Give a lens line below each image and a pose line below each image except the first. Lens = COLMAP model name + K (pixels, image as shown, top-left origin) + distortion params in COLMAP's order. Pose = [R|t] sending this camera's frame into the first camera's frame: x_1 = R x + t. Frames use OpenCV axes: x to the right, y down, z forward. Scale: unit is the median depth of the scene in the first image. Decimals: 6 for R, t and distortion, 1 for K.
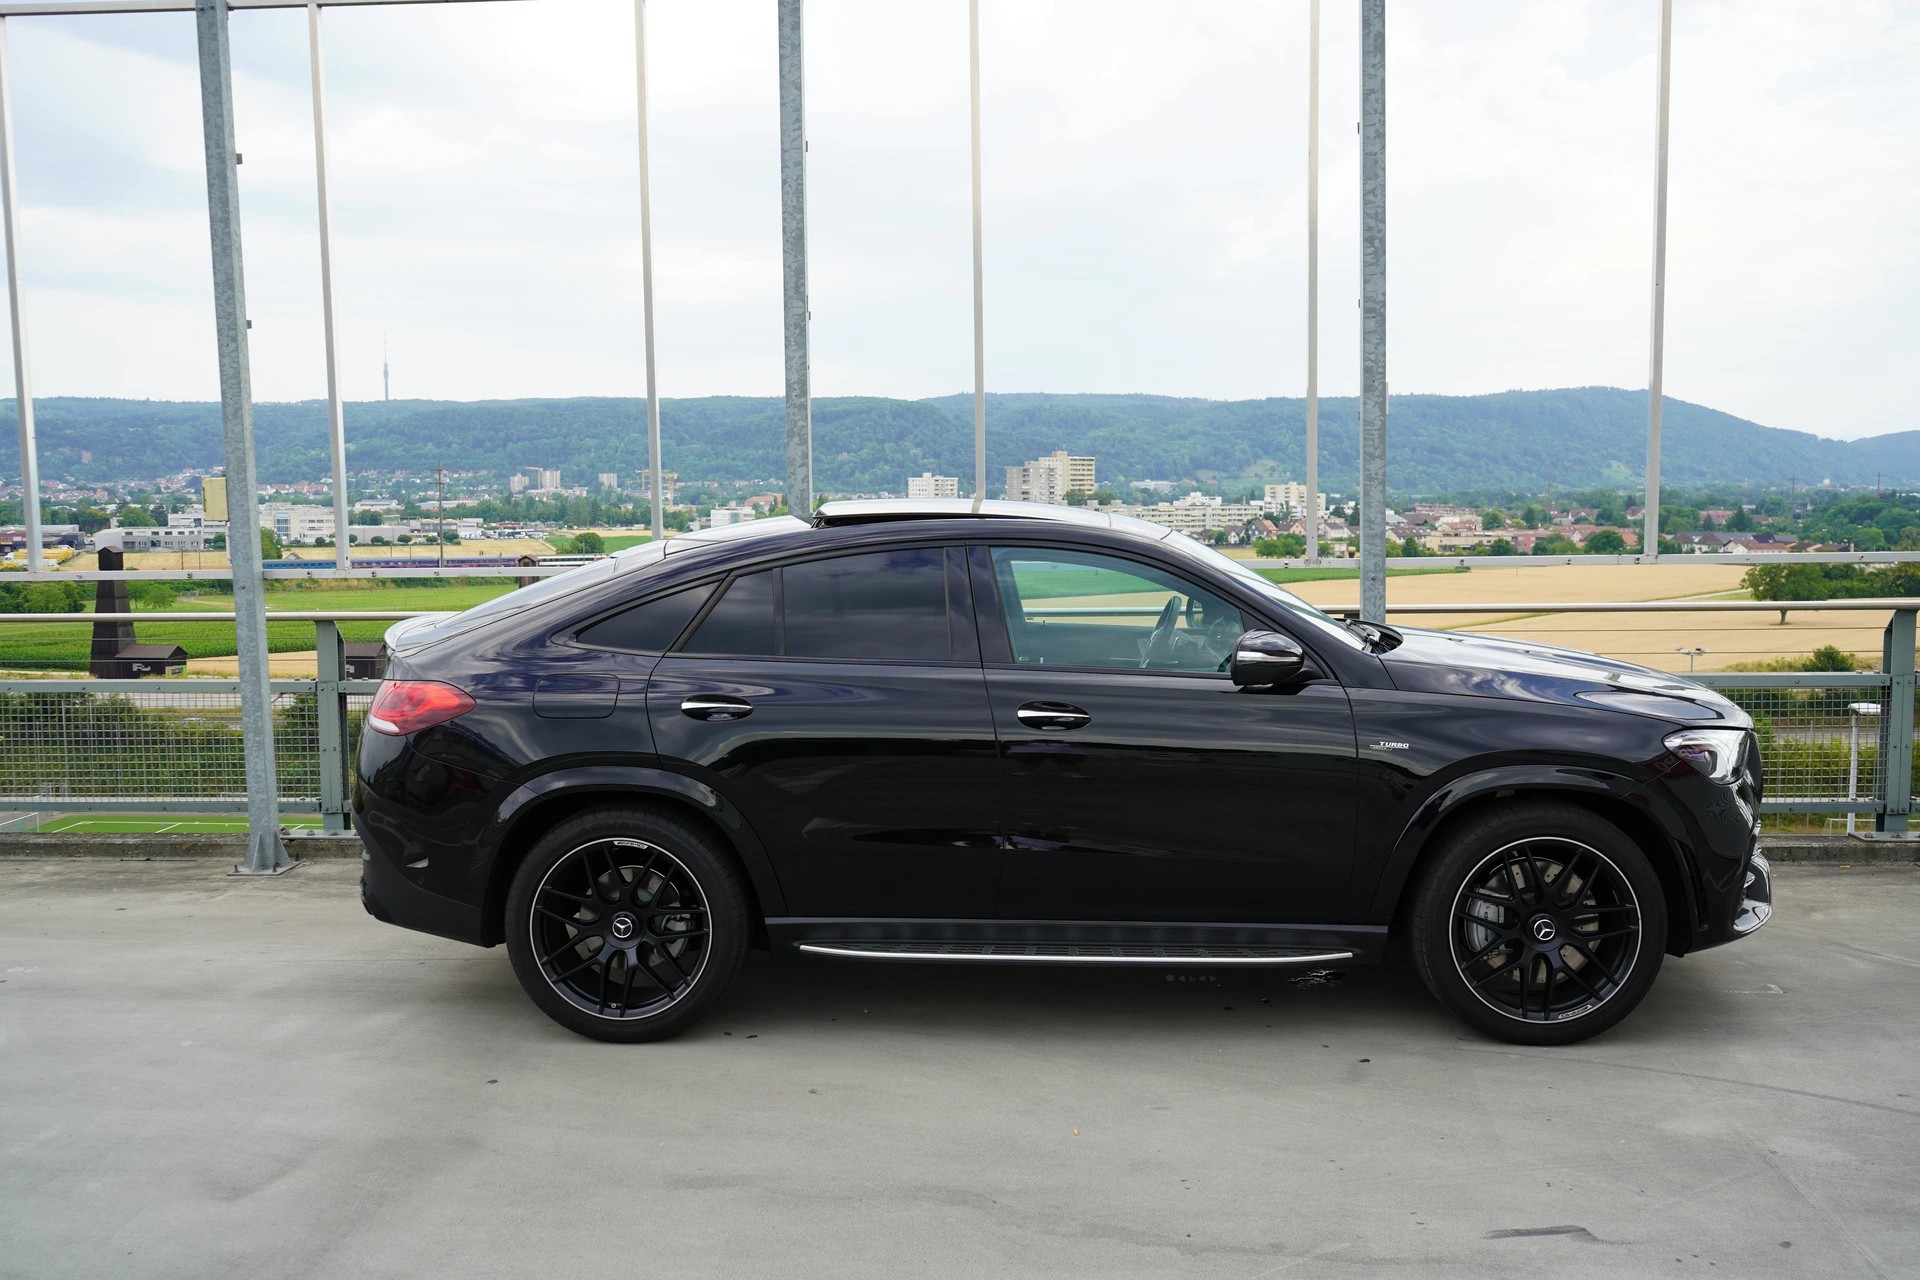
lens RADIAL K [[1766.4, 0, 958.4], [0, 1766.4, 633.3], [0, 0, 1]] dist [0.000139, 0.000018]
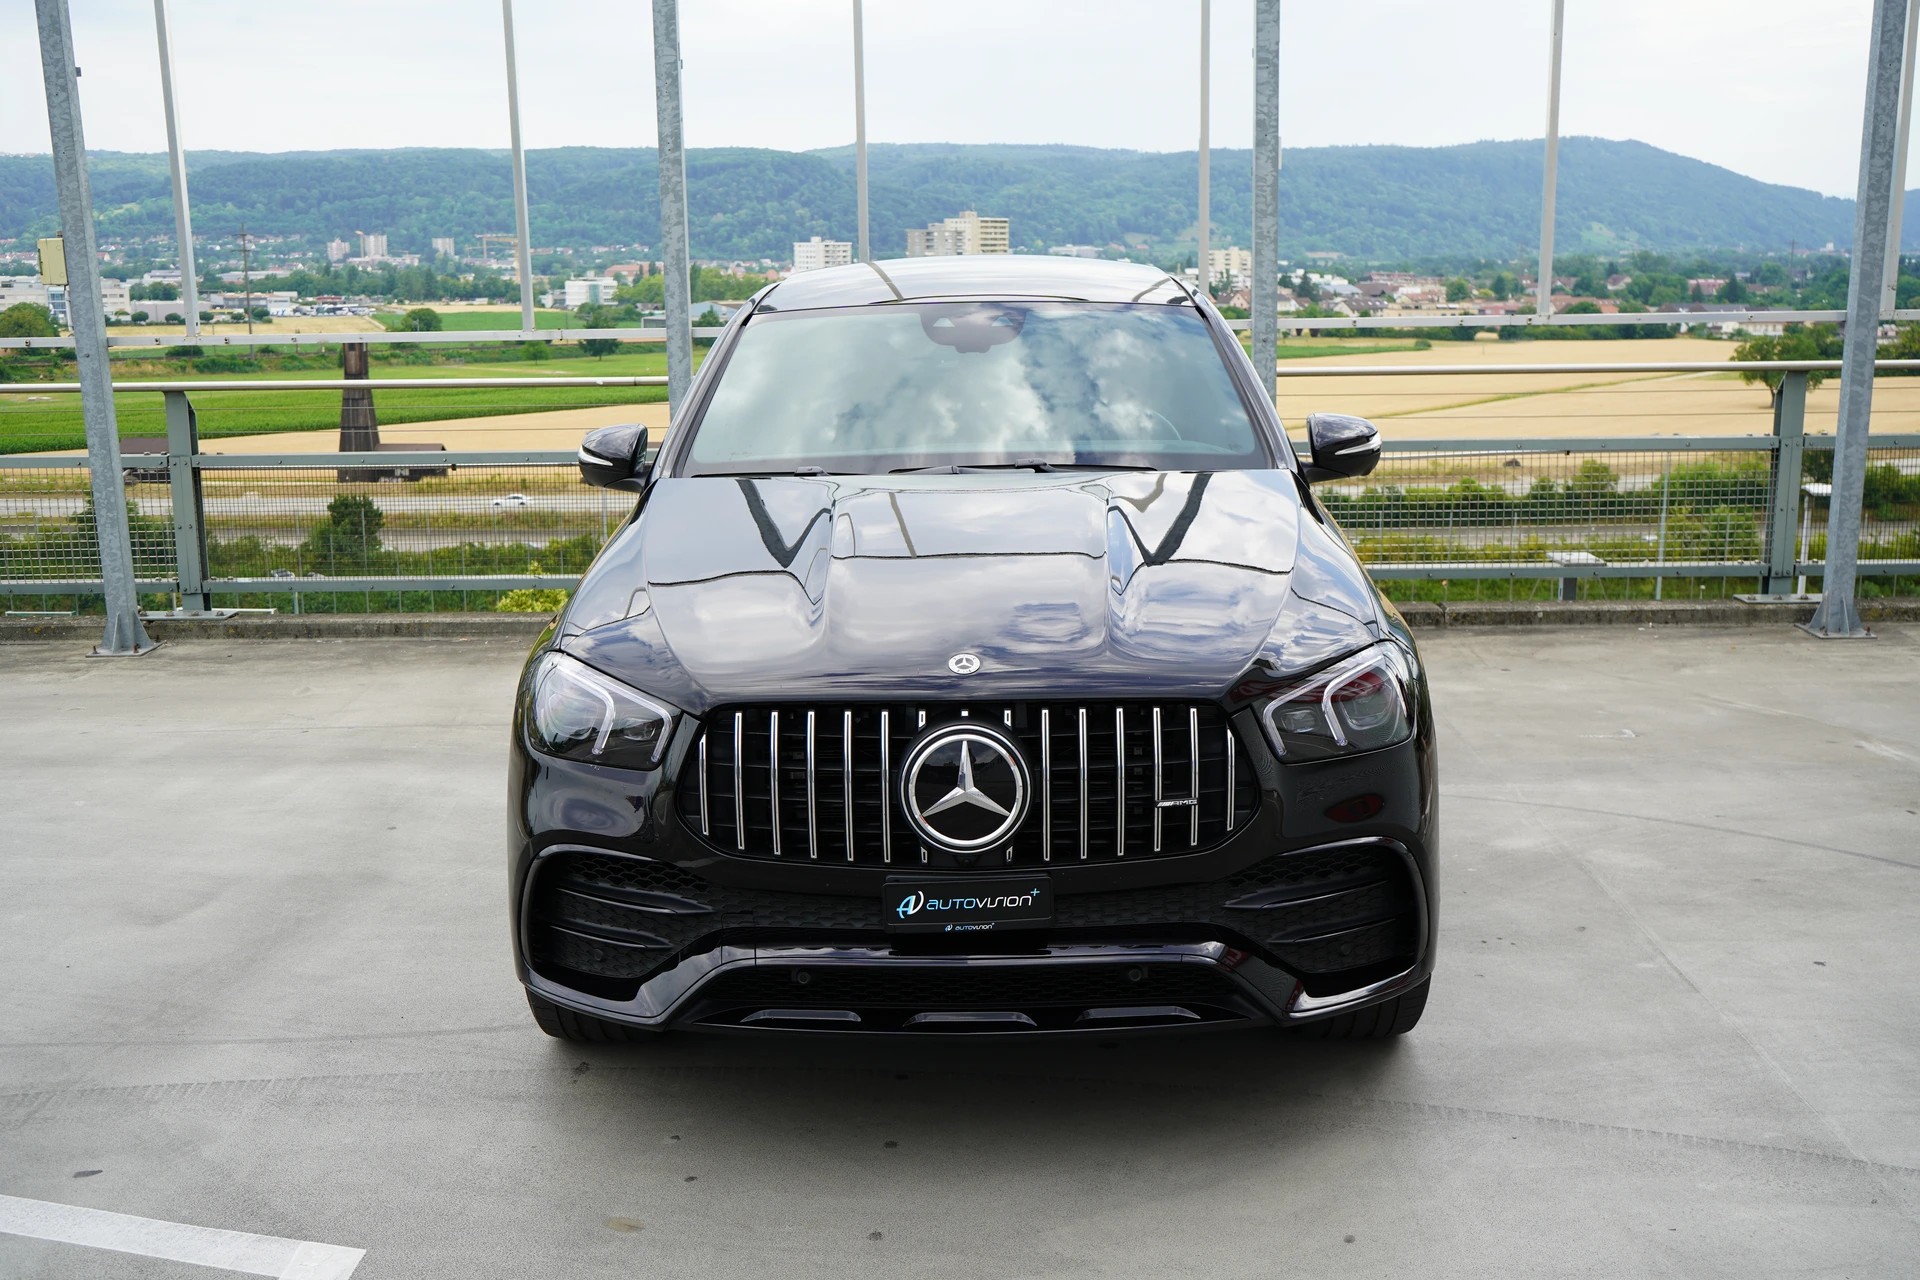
lens RADIAL K [[2008.0, 0, 959.1], [0, 2008.0, 643.1], [0, 0, 1]] dist [-0.007667, 0.021452]
pose [[0.998639, -0.011683, 0.050824, 0.006441], [0.006082, 0.994024, 0.108995, 0.012927], [-0.051793, -0.108537, 0.992742, -0.111528]]
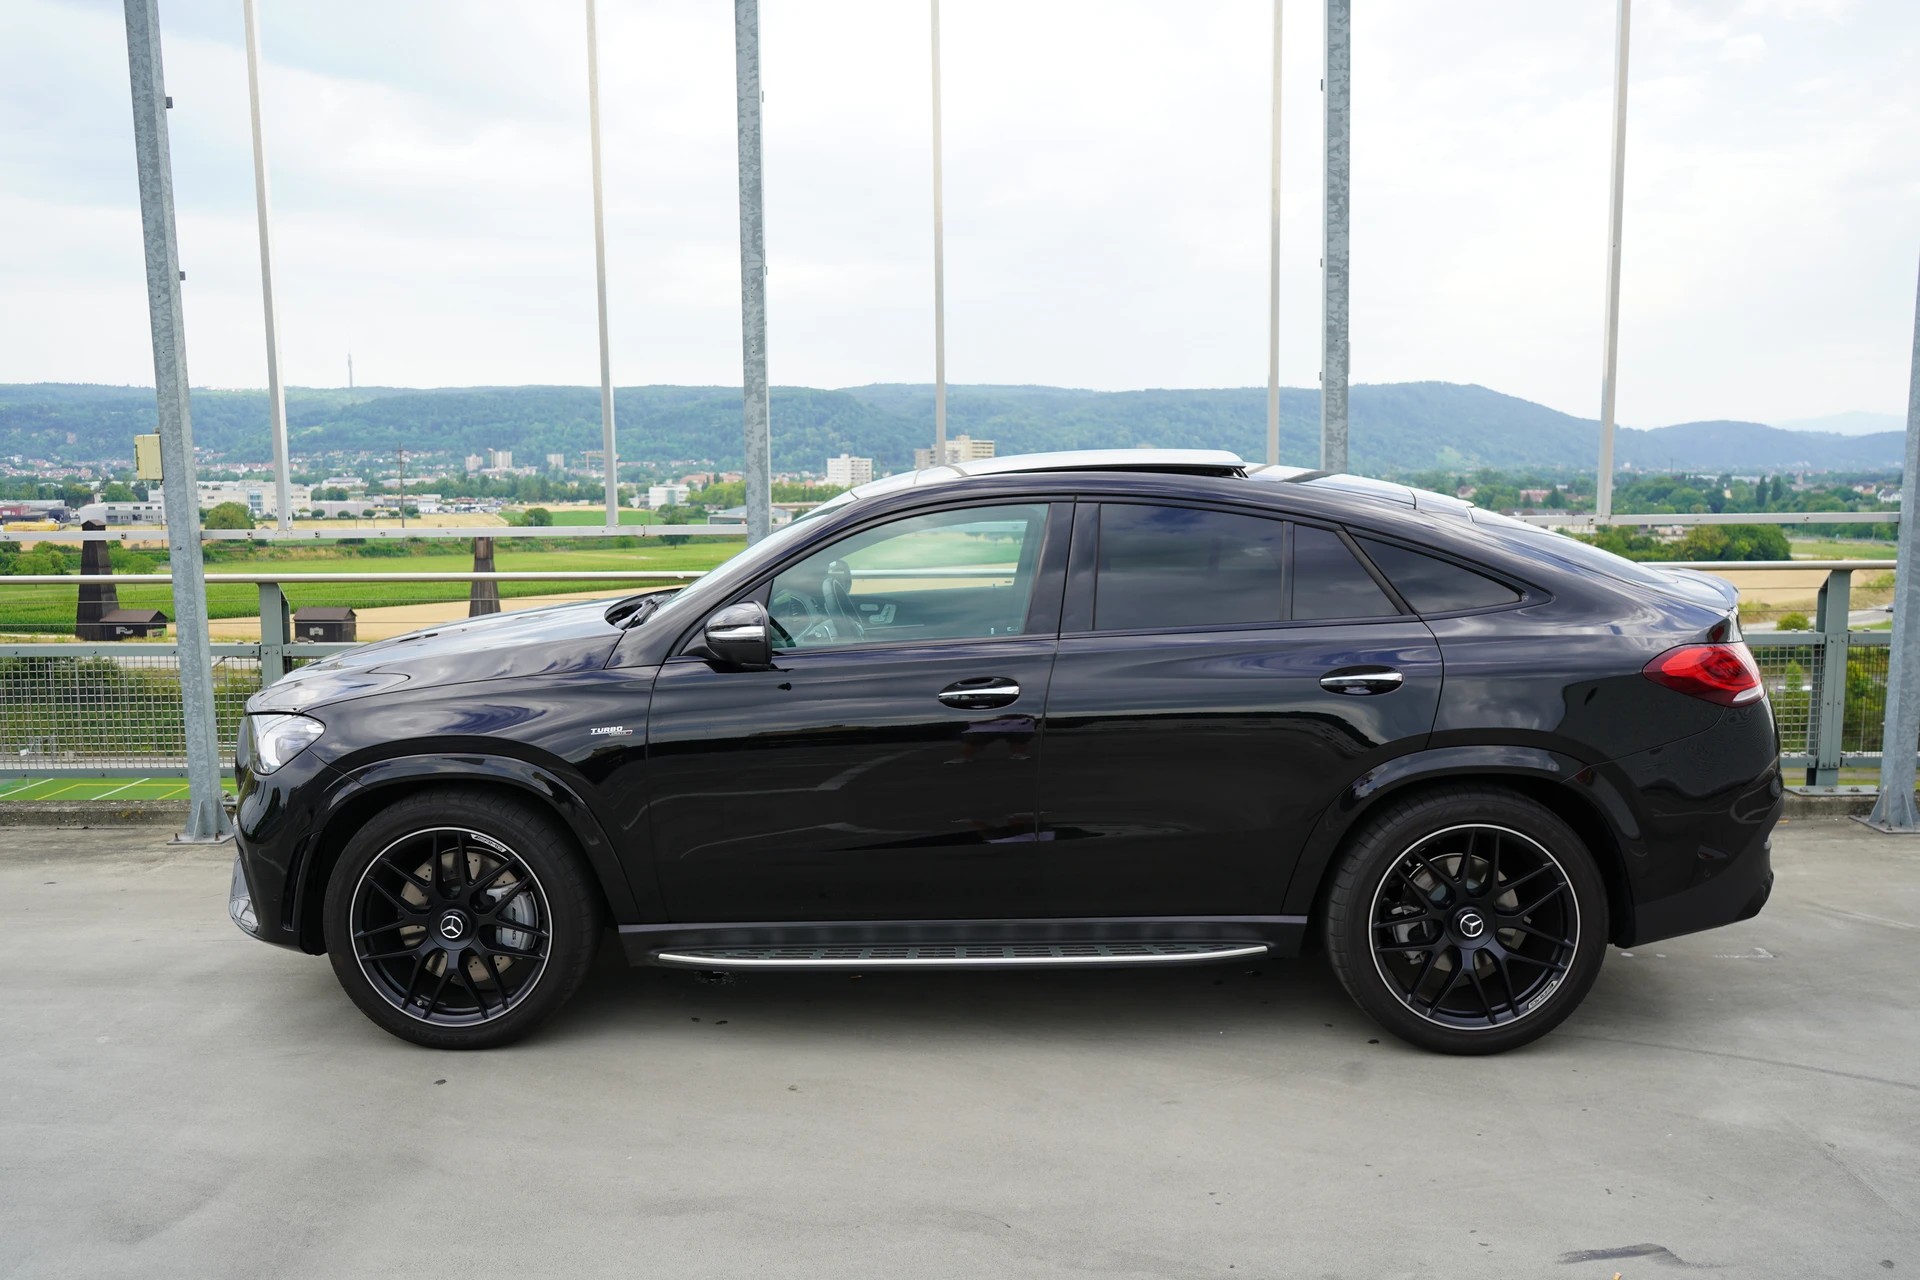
lens RADIAL K [[1568.8, 0, 957.5], [0, 1568.8, 636.7], [0, 0, 1]] dist [-0.006279, 0.007894]
pose [[0.998508, -0.003019, 0.054516, -0.025686], [0.001677, 0.999695, 0.024636, 0.002032], [-0.054574, -0.024508, 0.998209, 0.116927]]
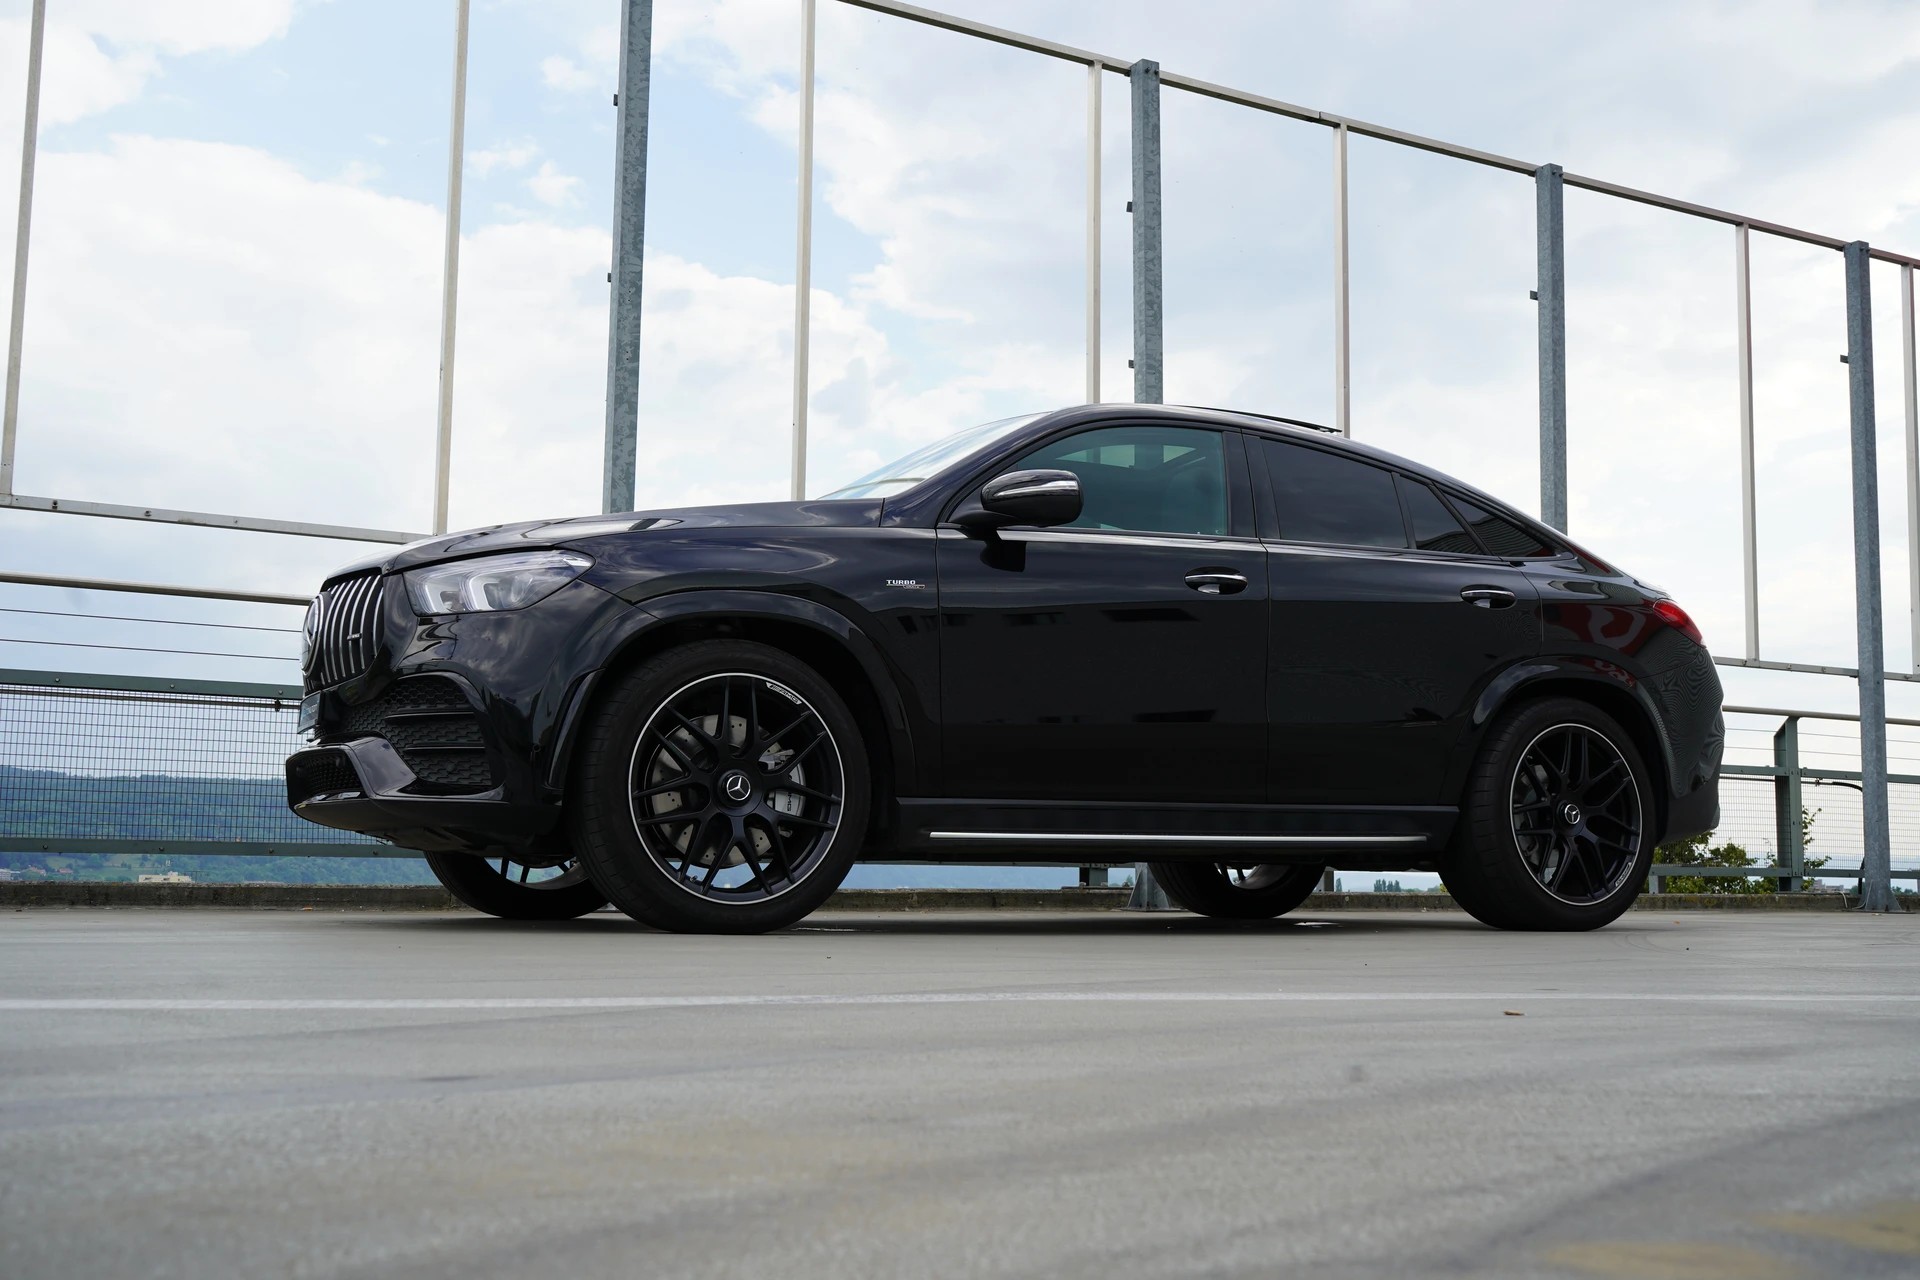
lens RADIAL K [[1919.3, 0, 960.8], [0, 1919.3, 640.2], [0, 0, 1]] dist [-0.002950, 0.004000]
pose [[0.834007, 0.088923, 0.544542, -0.449438], [0.028145, 0.978787, -0.202939, 0.197587], [-0.551036, 0.184579, 0.813812, 0.143472]]
